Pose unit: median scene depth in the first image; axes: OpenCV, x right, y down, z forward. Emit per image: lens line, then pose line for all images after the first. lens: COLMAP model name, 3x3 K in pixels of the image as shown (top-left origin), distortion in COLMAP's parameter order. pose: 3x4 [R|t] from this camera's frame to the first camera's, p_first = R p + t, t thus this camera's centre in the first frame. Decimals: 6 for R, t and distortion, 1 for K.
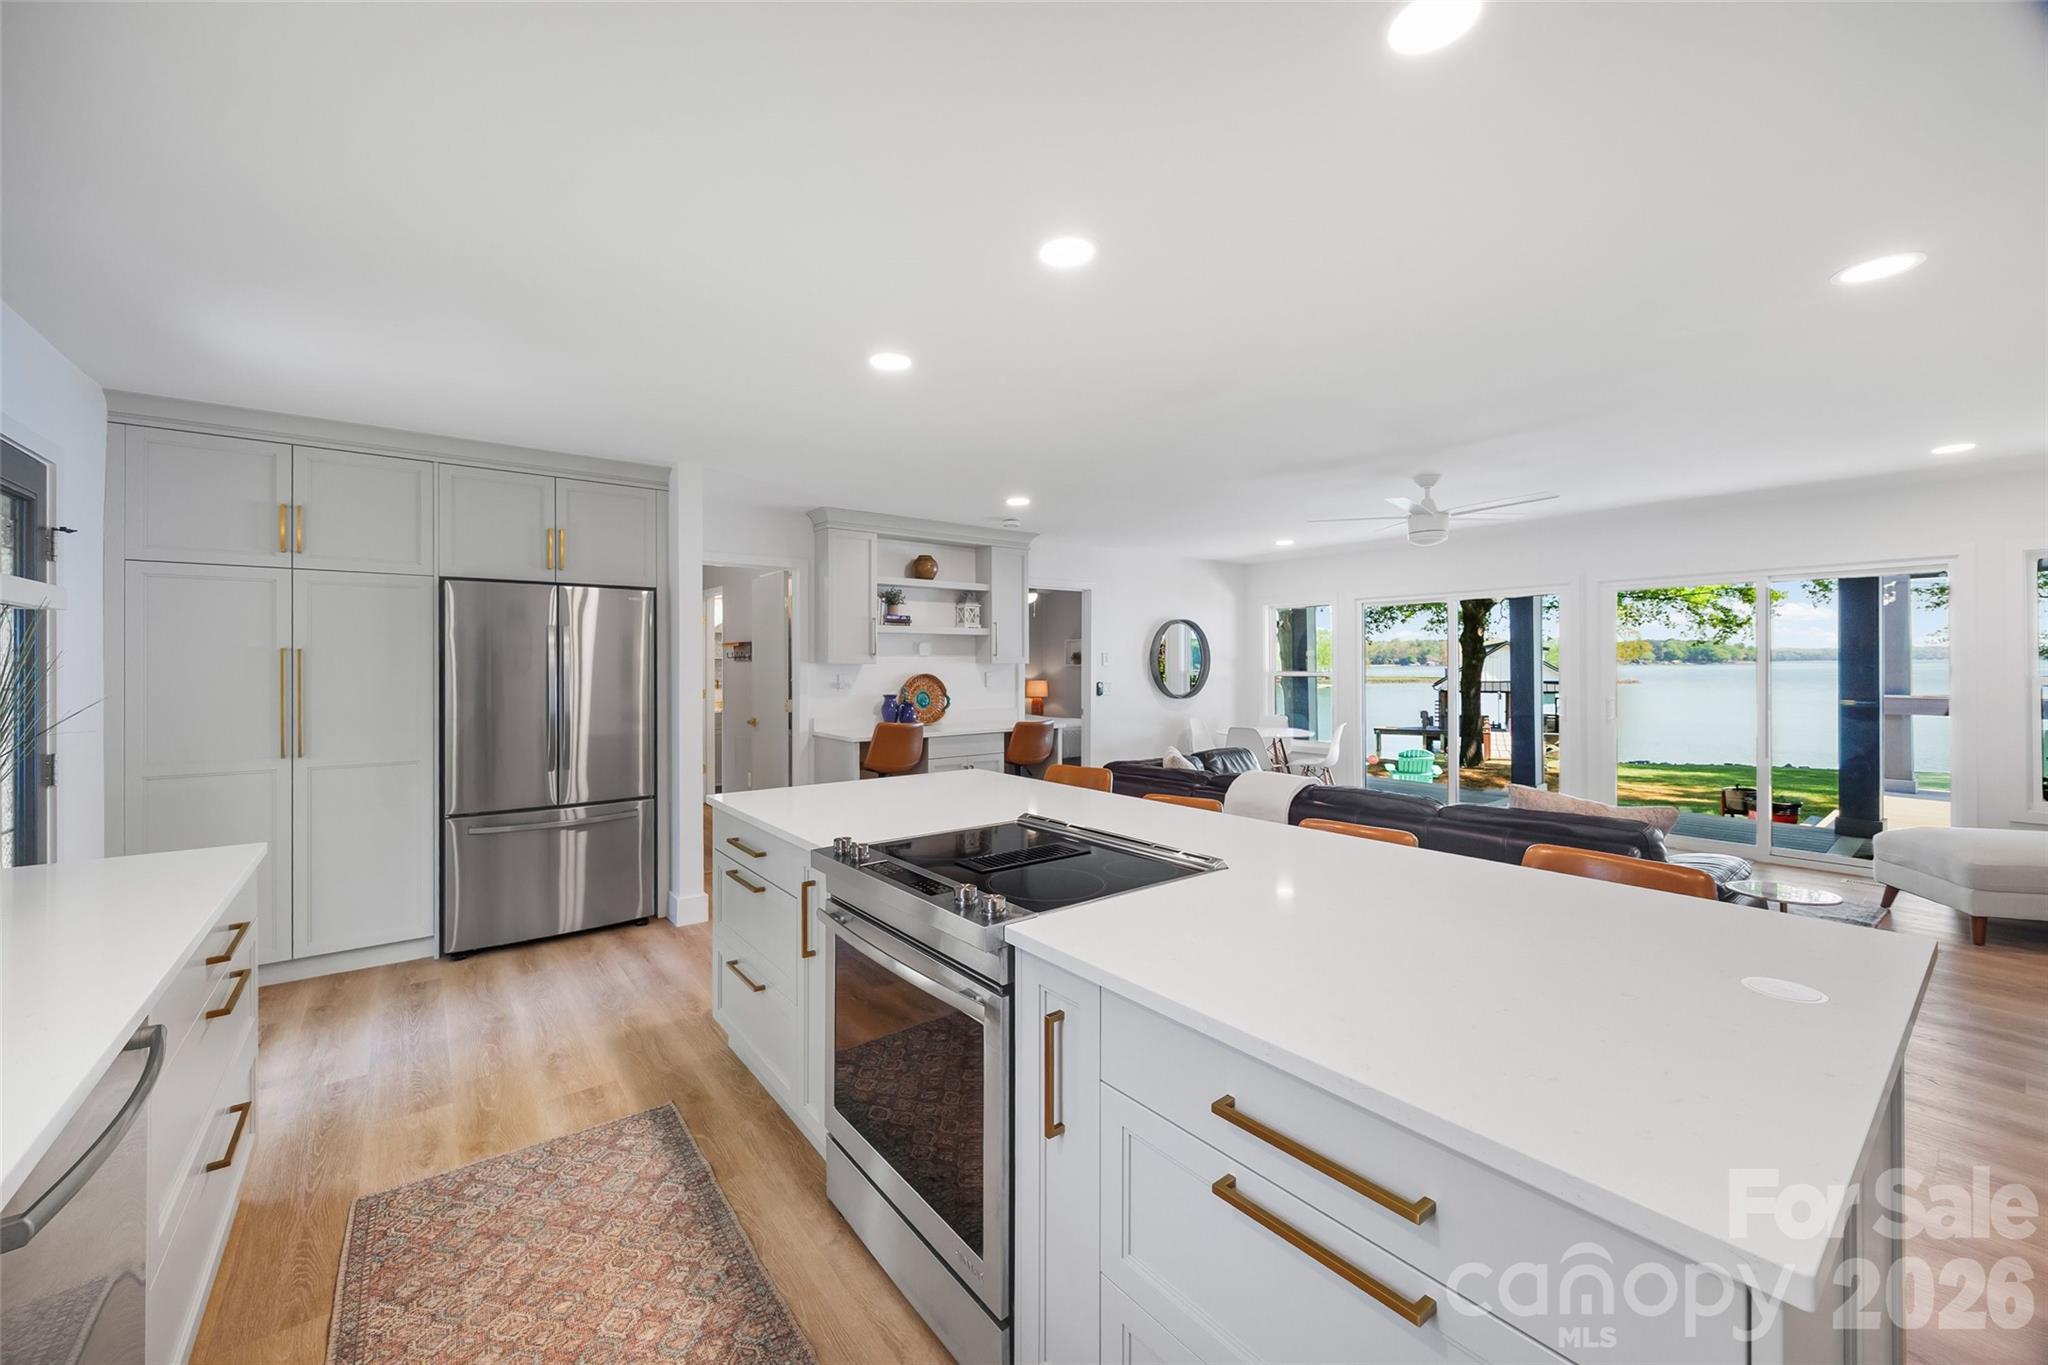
lens RADIAL K [[787.0, 0, 1026.7], [0, 787.0, 671.7], [0, 0, 1]] dist [-0.001633, -0.000120]
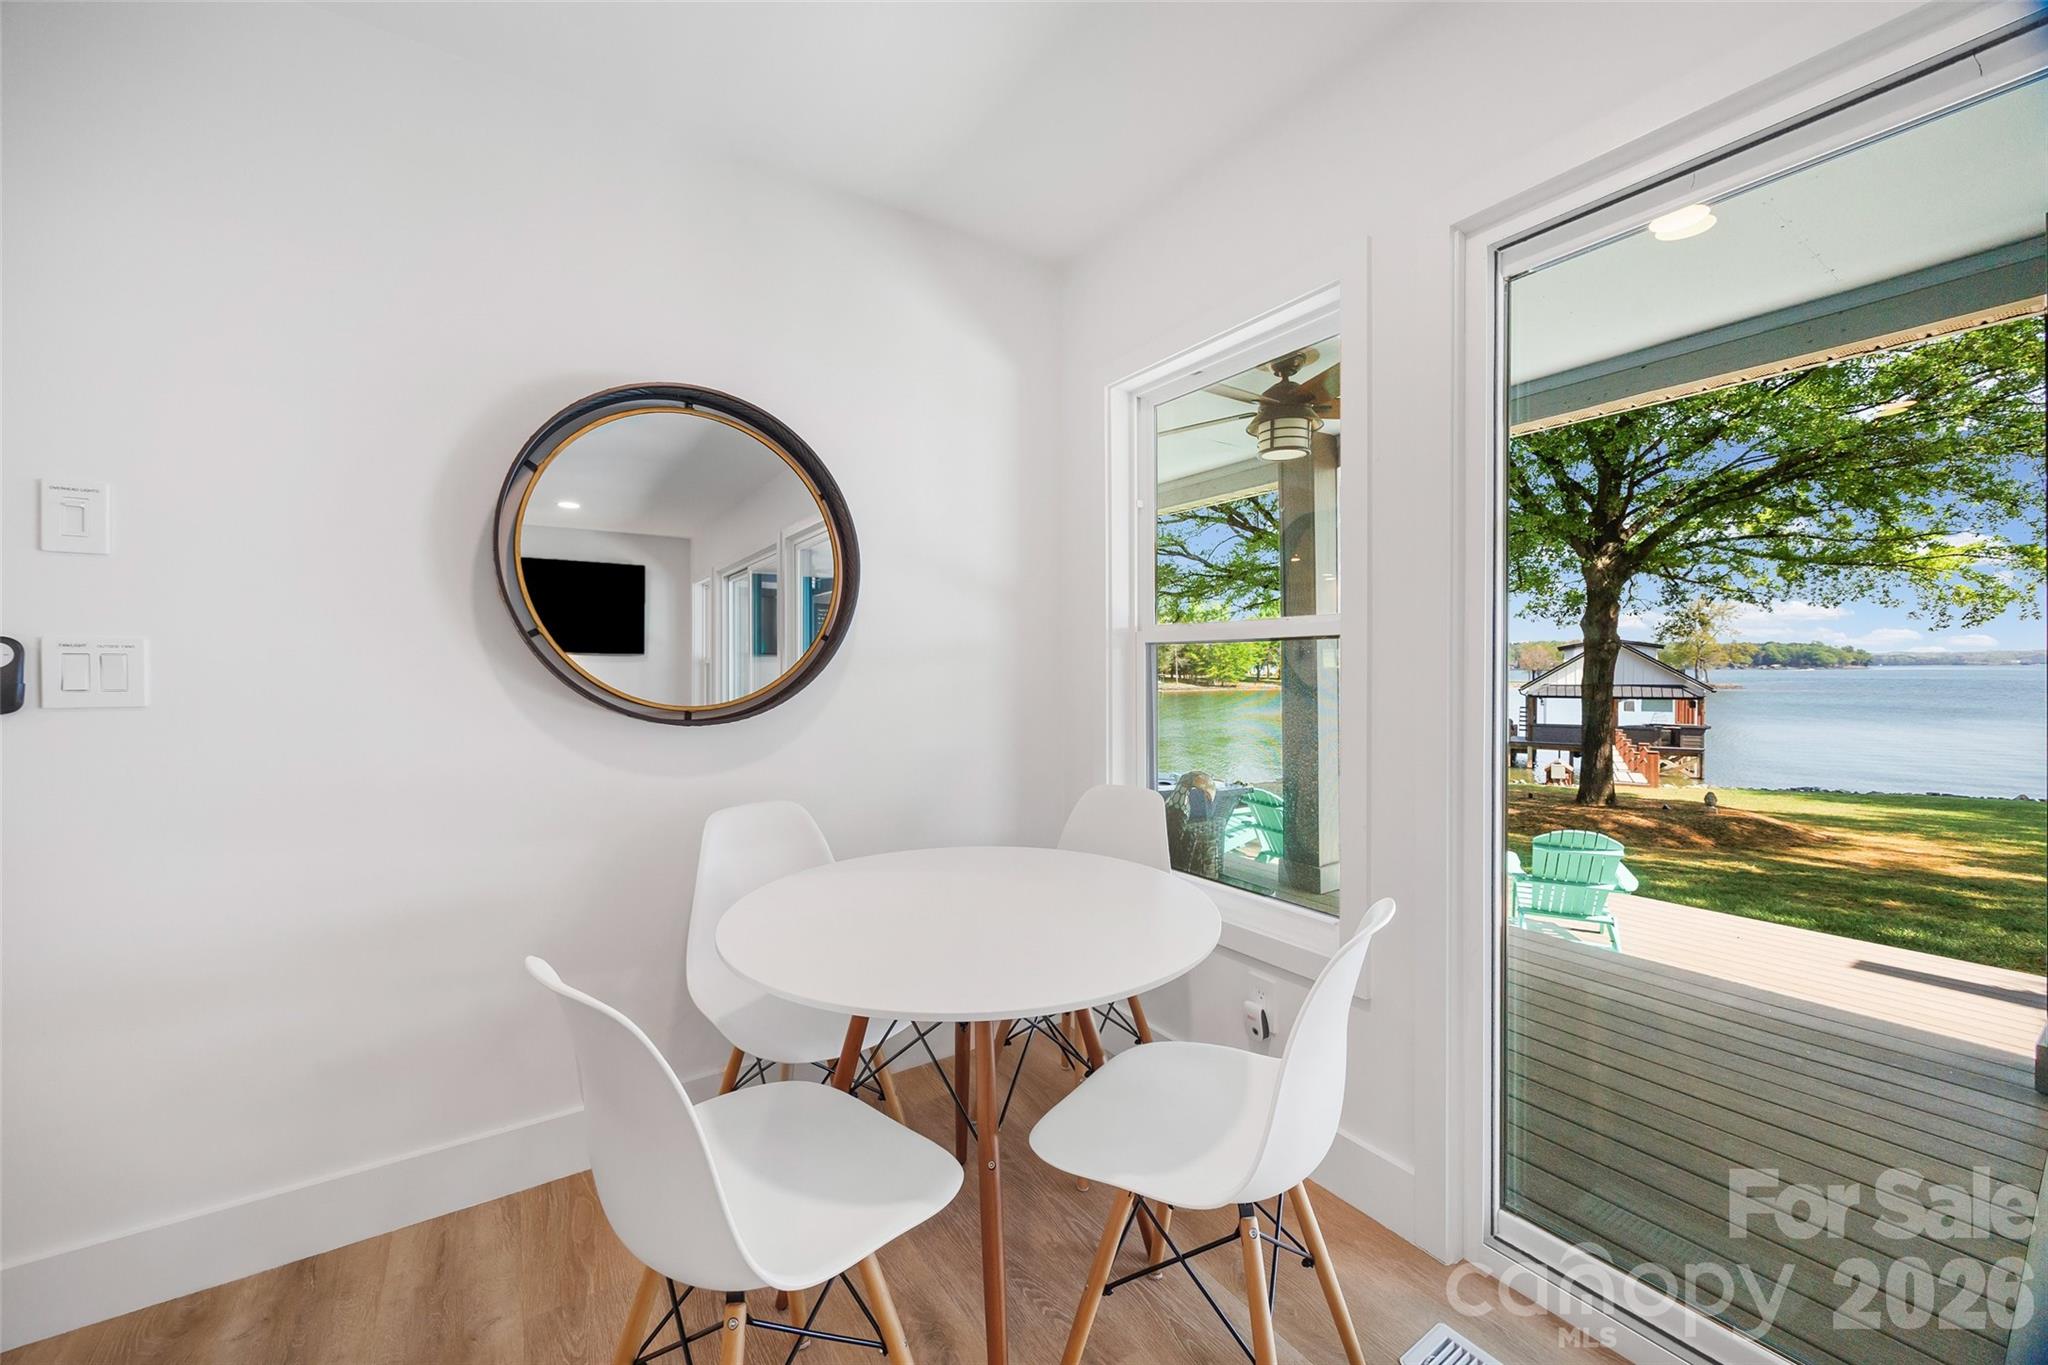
lens RADIAL K [[787.0, 0, 1016.3], [0, 787.0, 681.7], [0, 0, 1]] dist [-0.001633, -0.000120]
pose [[0.996513, -0.004949, -0.083289, 0.087413], [0.005165, 0.999984, 0.002378, 0.007149], [0.083276, -0.002799, 0.996523, 0.227470]]
